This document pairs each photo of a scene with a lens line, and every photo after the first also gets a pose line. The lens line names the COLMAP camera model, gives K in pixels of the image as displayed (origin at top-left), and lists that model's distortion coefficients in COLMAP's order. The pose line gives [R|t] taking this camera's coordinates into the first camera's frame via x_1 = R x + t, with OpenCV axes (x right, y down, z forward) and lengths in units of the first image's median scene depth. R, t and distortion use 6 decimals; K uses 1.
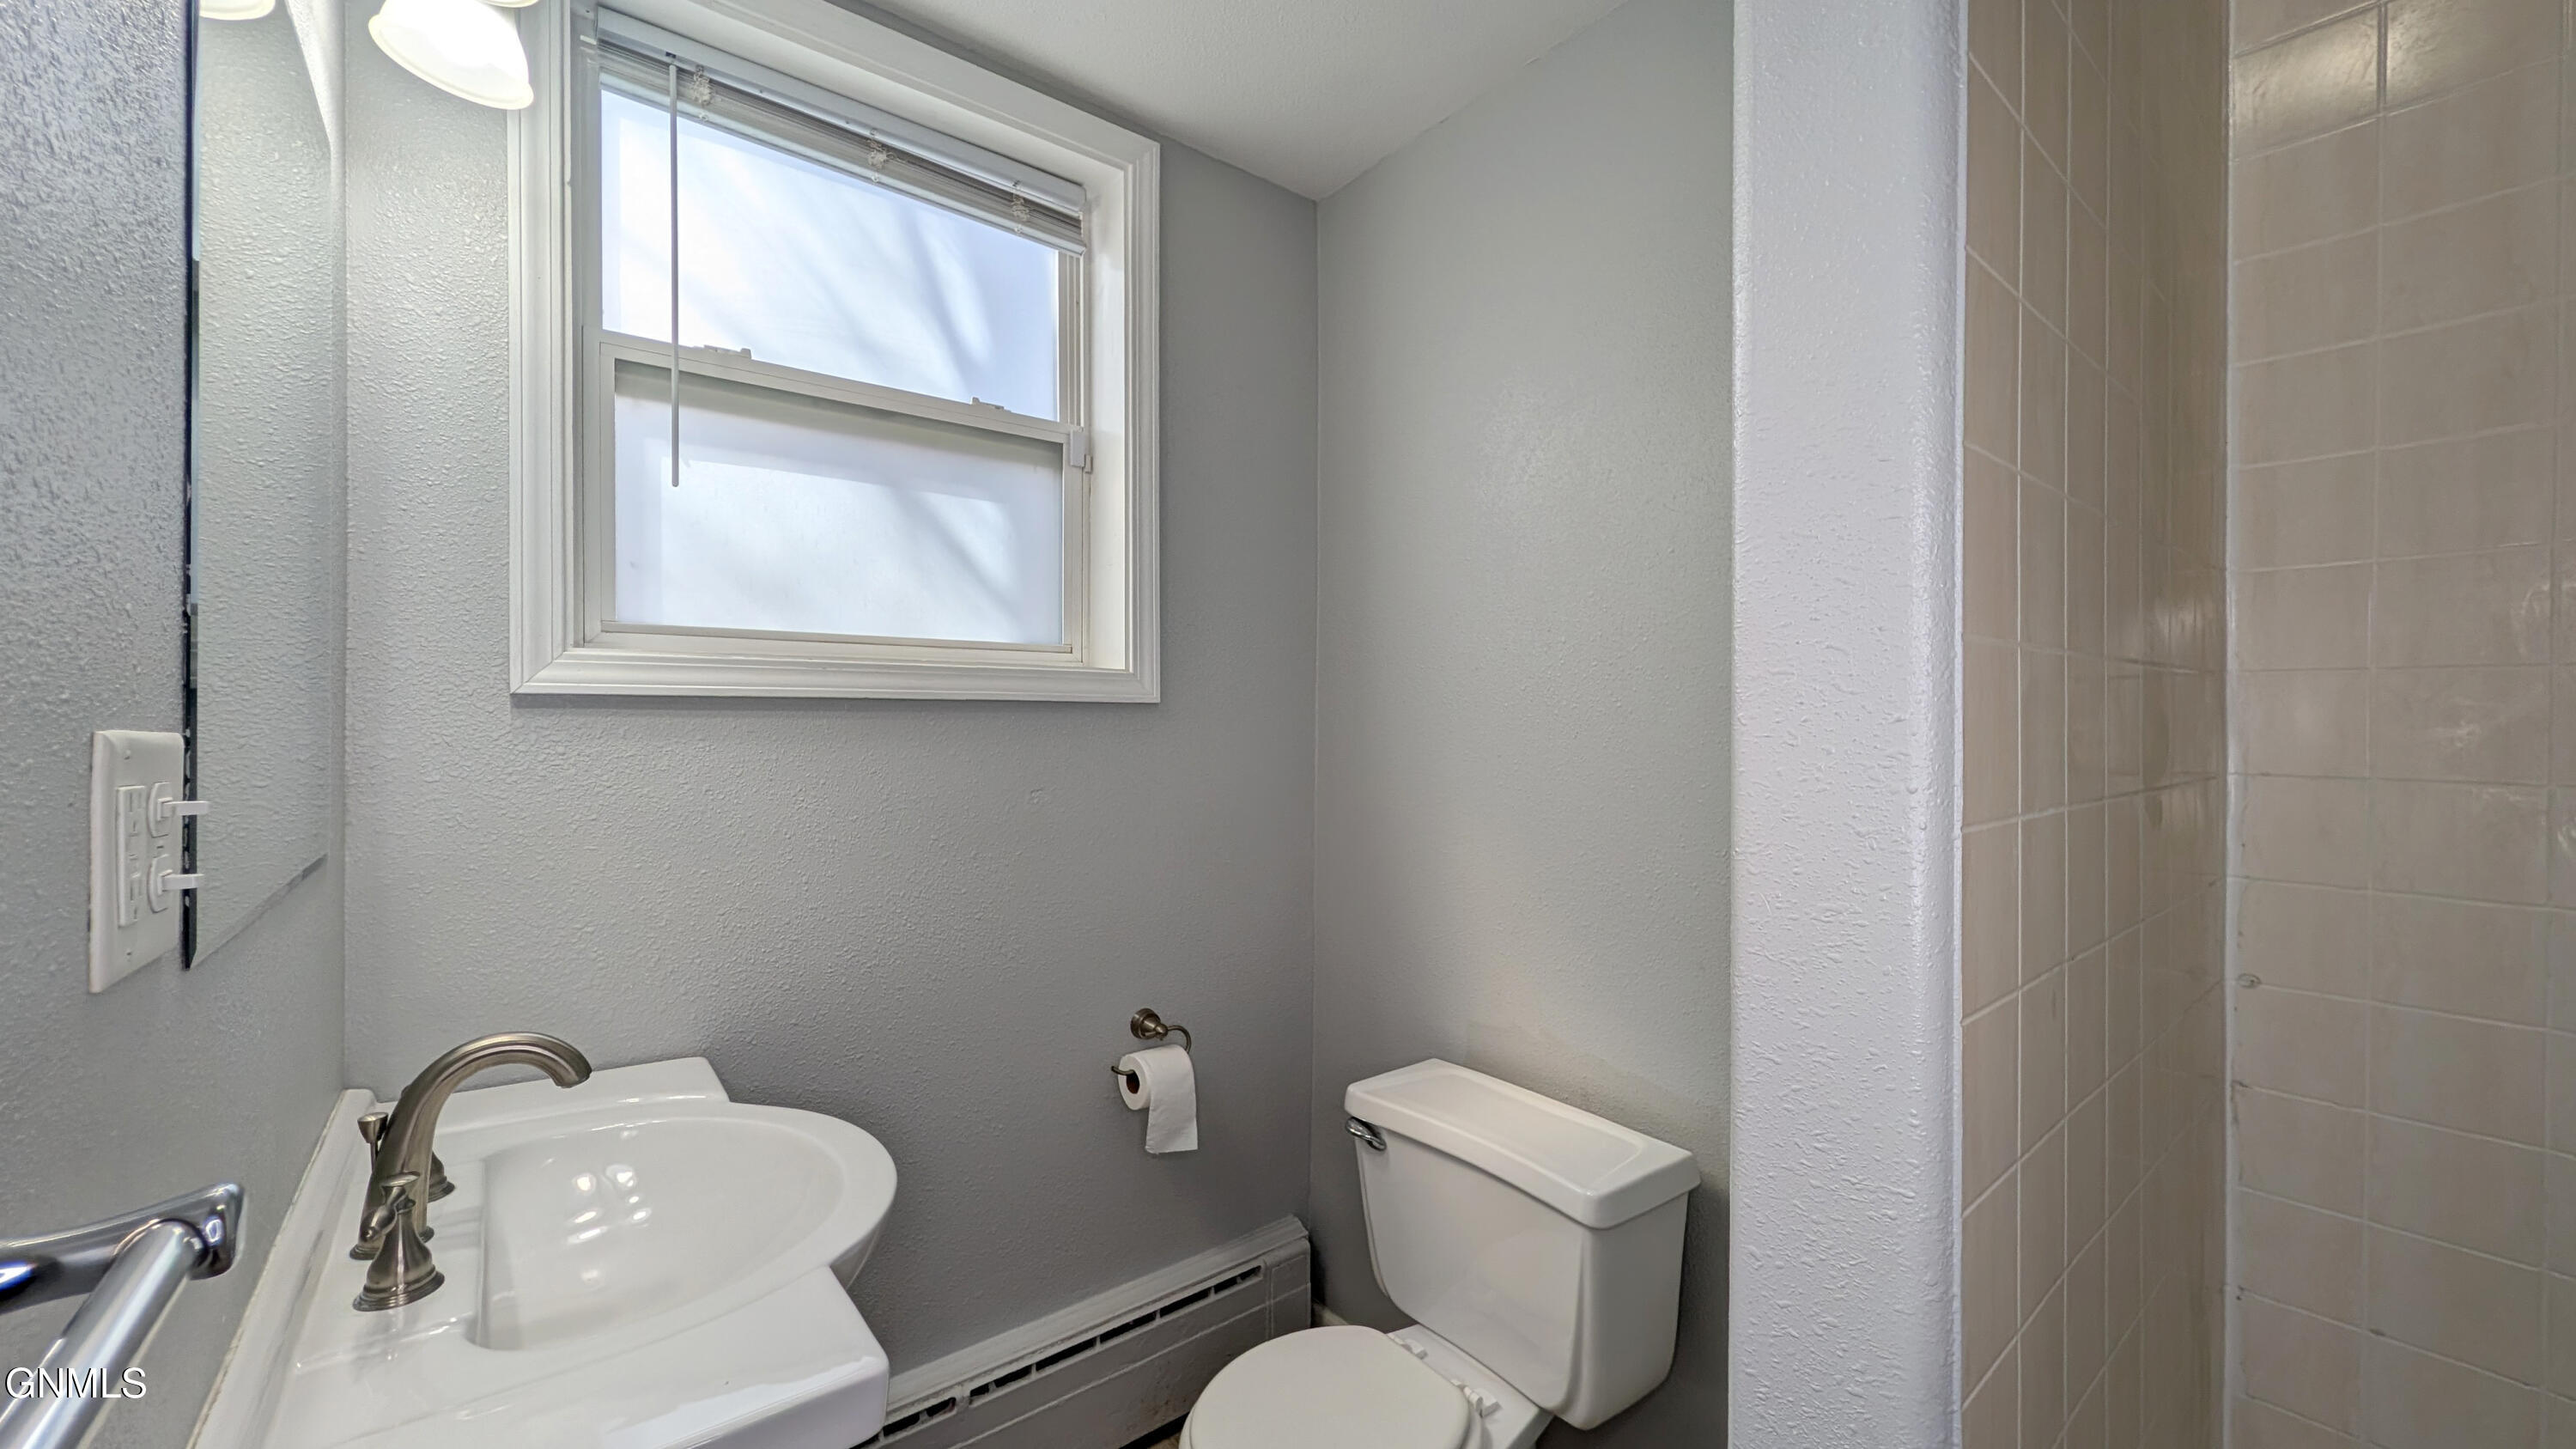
lens RADIAL K [[980.0, 0, 1284.1], [0, 980.0, 723.5], [0, 0, 1]] dist [-0.002202, -0.001505]
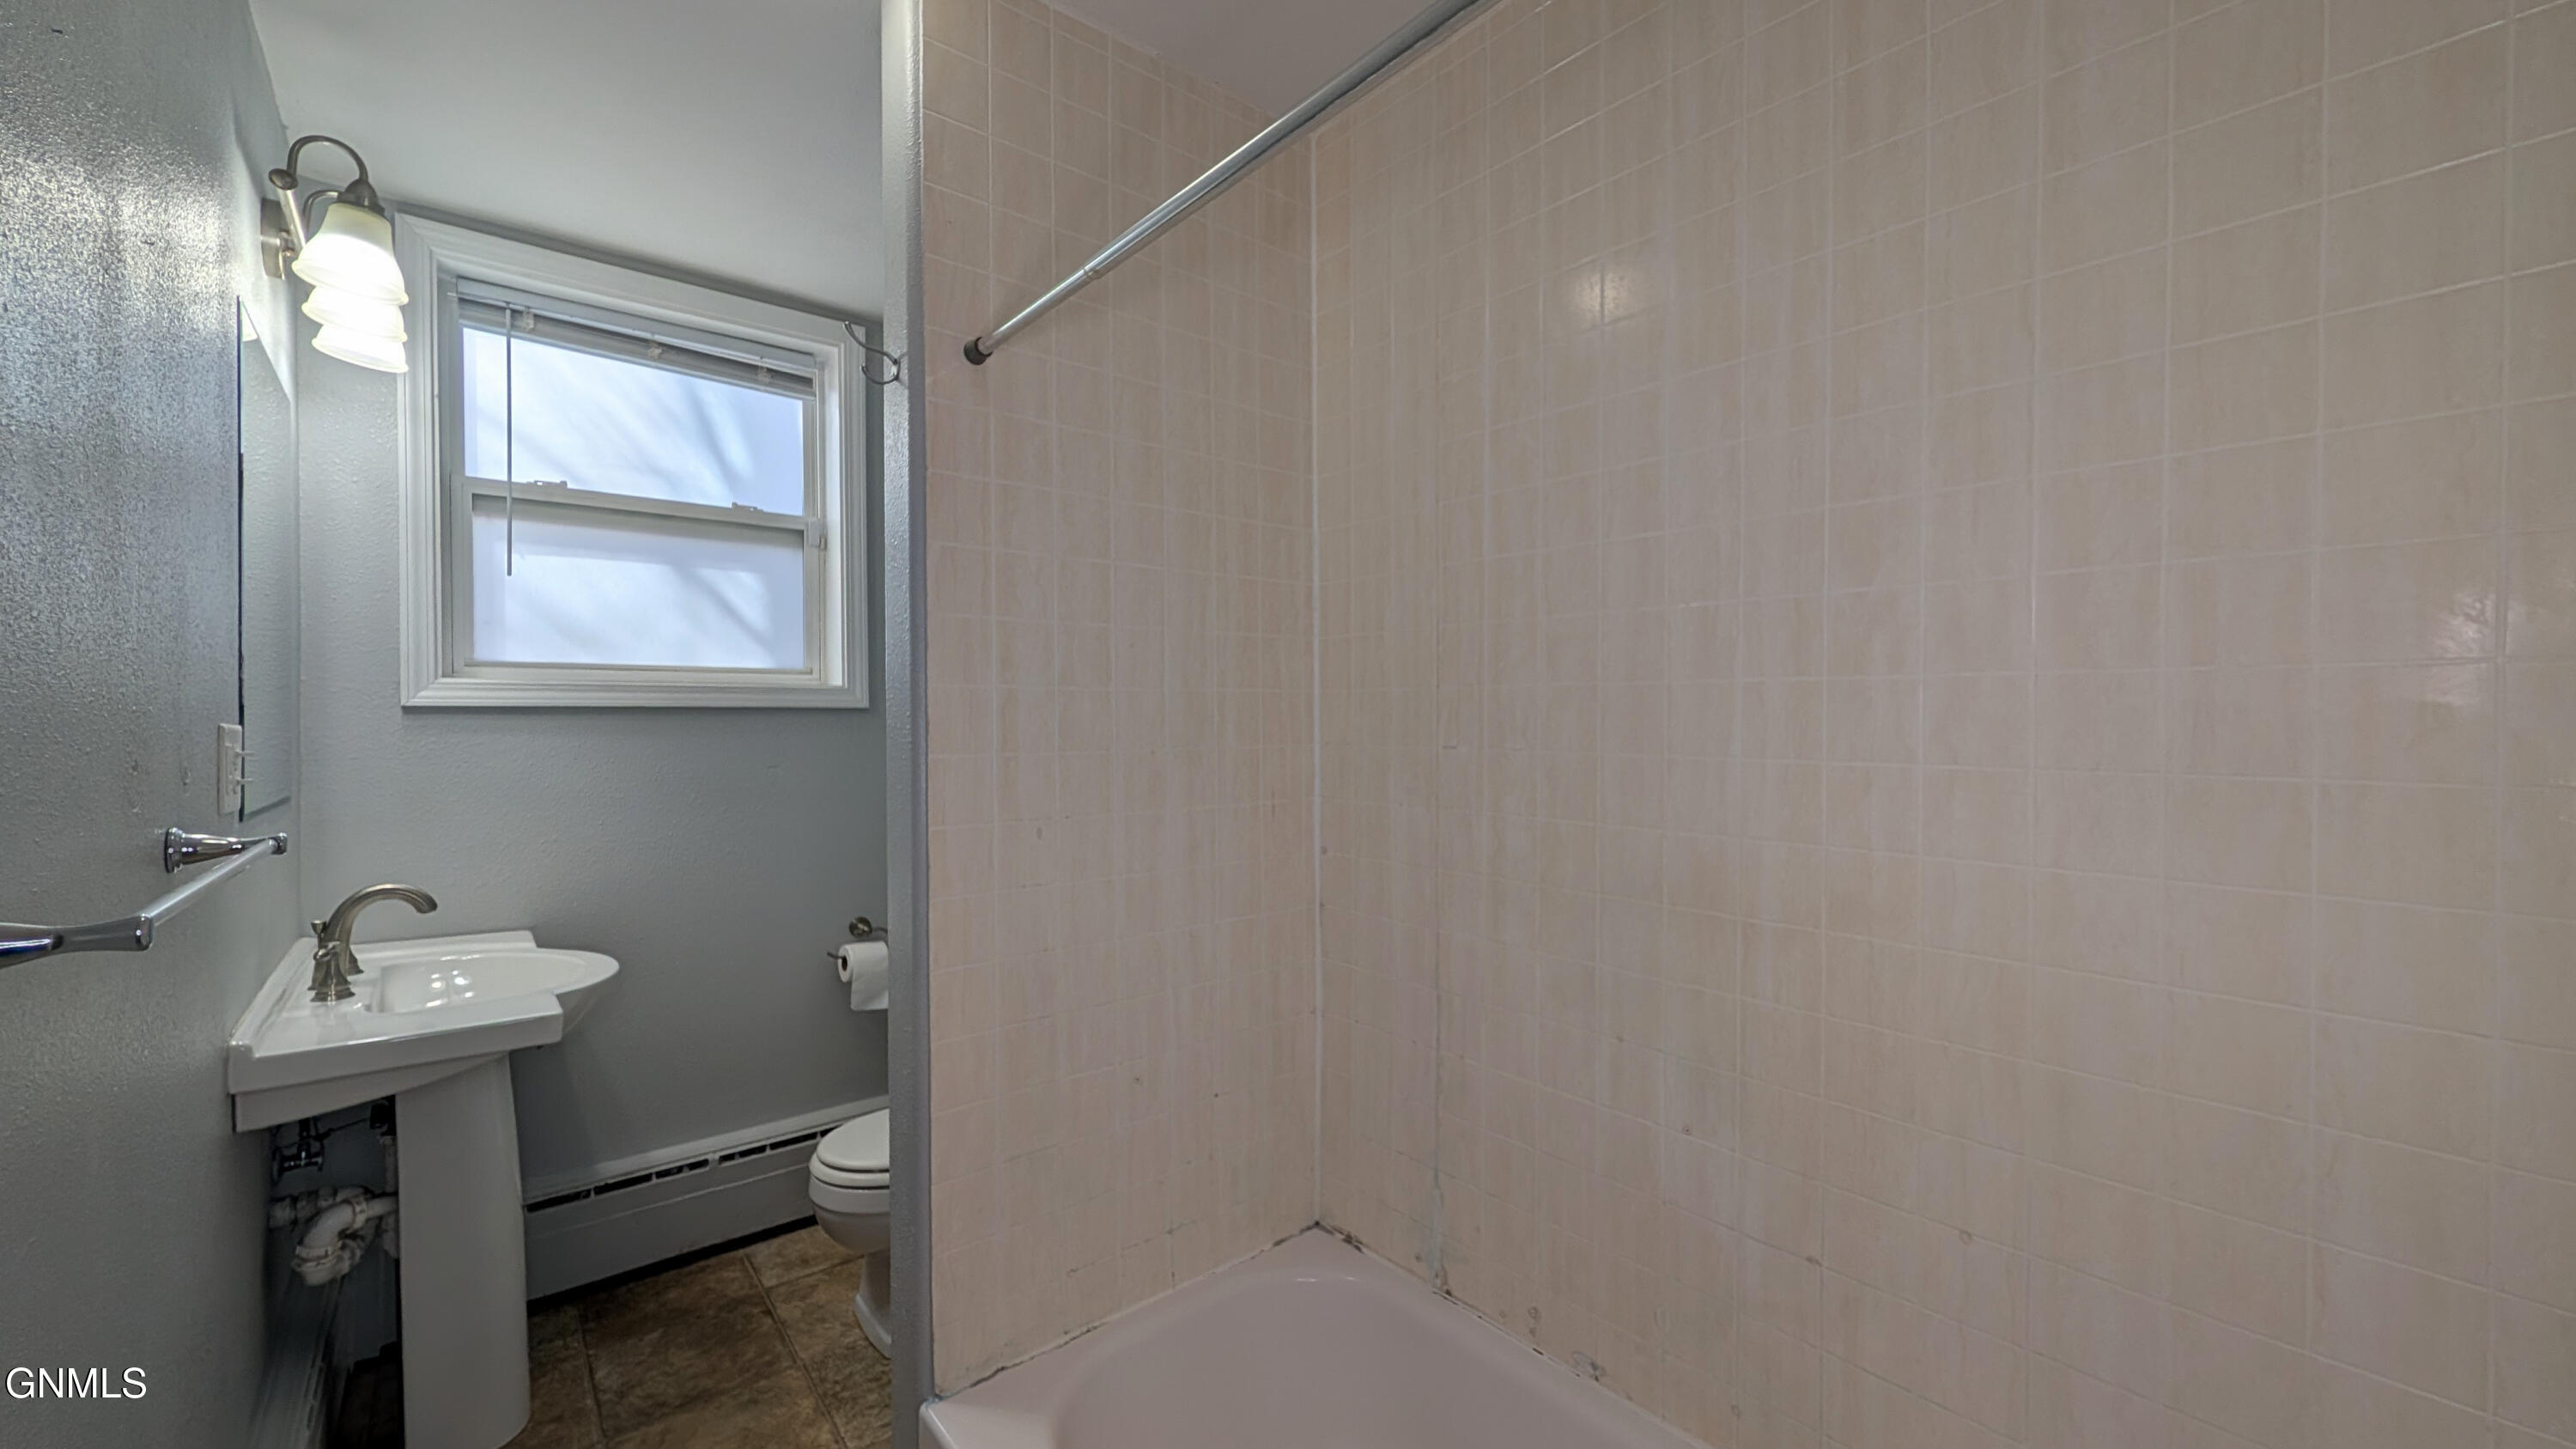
lens RADIAL K [[980.0, 0, 1290.4], [0, 980.0, 725.1], [0, 0, 1]] dist [-0.002202, -0.001505]
pose [[0.999319, -0.006964, 0.036236, 0.540536], [0.006969, 0.999976, 0.000012, 0.010315], [-0.036235, 0.000241, 0.999343, -0.586860]]
